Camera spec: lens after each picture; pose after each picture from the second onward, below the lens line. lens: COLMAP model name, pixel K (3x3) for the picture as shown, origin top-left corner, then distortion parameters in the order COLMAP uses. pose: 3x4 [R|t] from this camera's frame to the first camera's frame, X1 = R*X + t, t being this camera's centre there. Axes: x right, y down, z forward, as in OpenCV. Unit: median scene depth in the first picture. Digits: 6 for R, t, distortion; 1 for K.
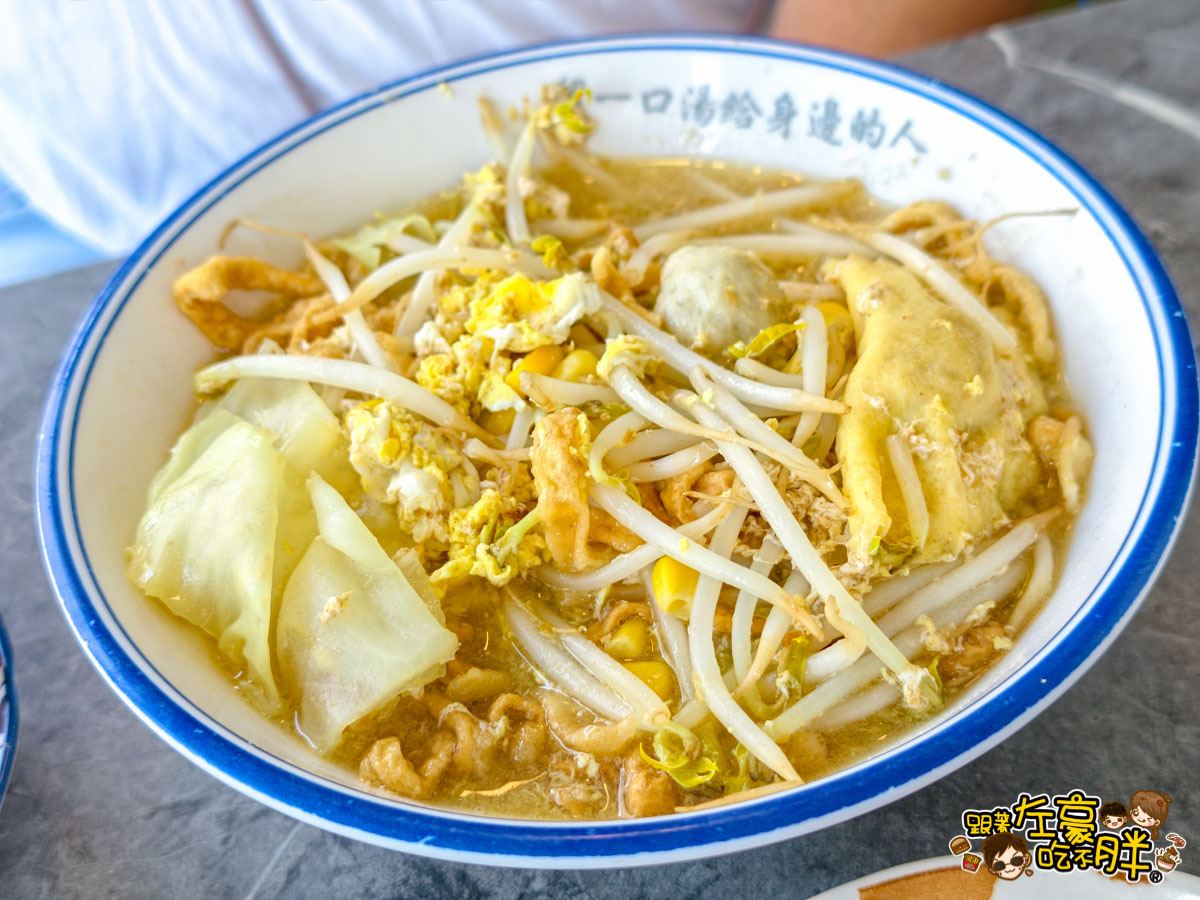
lens RADIAL K [[1694.8, 0, 600.0], [0, 1694.8, 450.0], [0, 0, 1]] dist [0.293604, -1.161058]
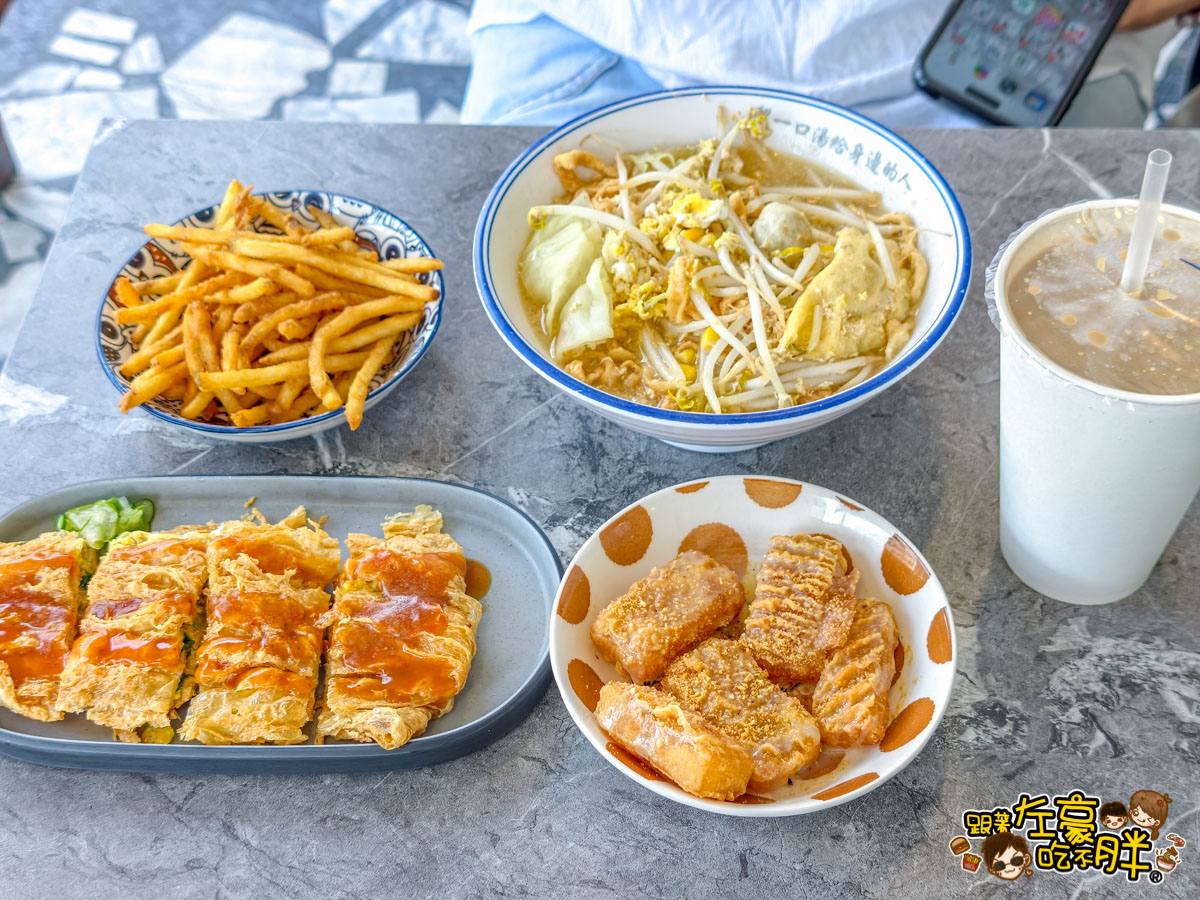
lens RADIAL K [[1694.8, 0, 600.0], [0, 1694.8, 450.0], [0, 0, 1]] dist [0.293604, -1.161058]
pose [[0.934254, 0.304072, -0.186306, 0.362324], [-0.289444, 0.951754, 0.101915, 0.026955], [0.208307, -0.041290, 0.977192, -1.271069]]
